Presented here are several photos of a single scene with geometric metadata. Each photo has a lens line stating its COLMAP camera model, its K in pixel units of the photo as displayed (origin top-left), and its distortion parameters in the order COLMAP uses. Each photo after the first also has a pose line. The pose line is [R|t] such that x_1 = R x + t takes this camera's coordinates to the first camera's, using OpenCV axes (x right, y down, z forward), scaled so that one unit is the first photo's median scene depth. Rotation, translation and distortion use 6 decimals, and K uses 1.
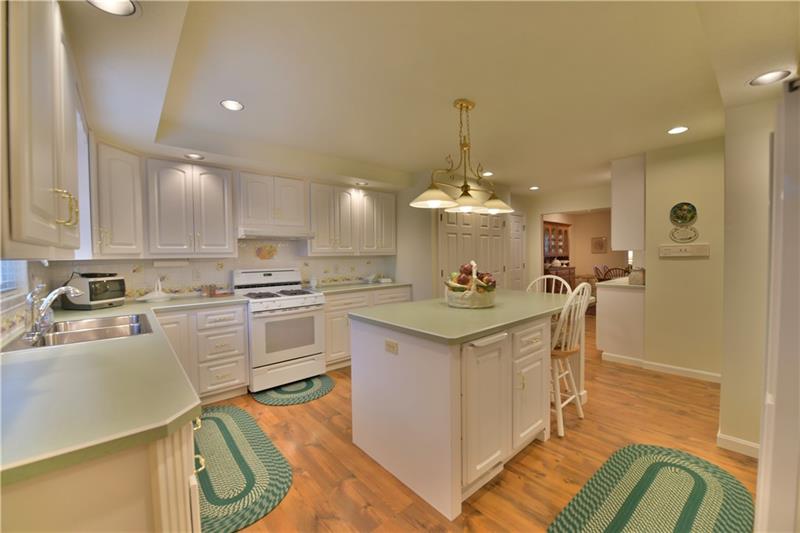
lens RADIAL K [[325.7, 0, 403.1], [0, 325.7, 264.8], [0, 0, 1]] dist [-0.020003, -0.000323]
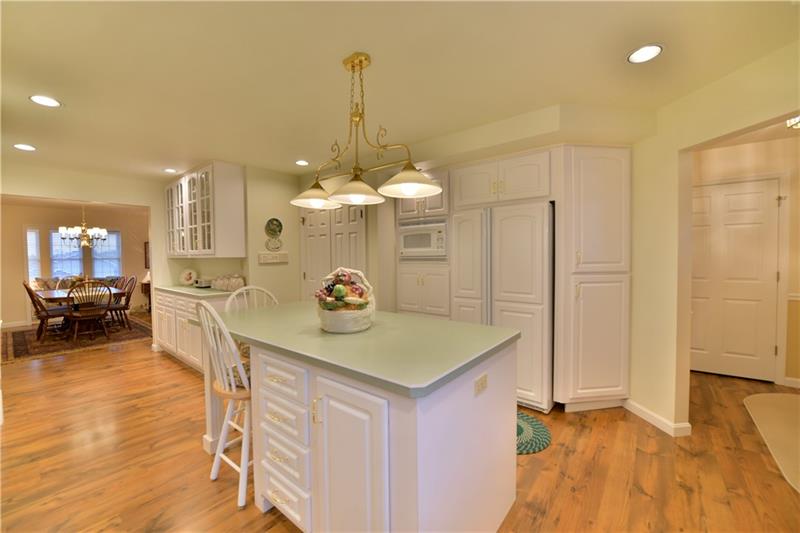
lens RADIAL K [[325.7, 0, 402.4], [0, 325.7, 265.7], [0, 0, 1]] dist [-0.020003, -0.000323]
pose [[-0.192043, -0.012158, 0.981311, -0.423385], [0.042978, 0.998860, 0.020786, -0.020422], [-0.980445, 0.046166, -0.191301, 0.774810]]
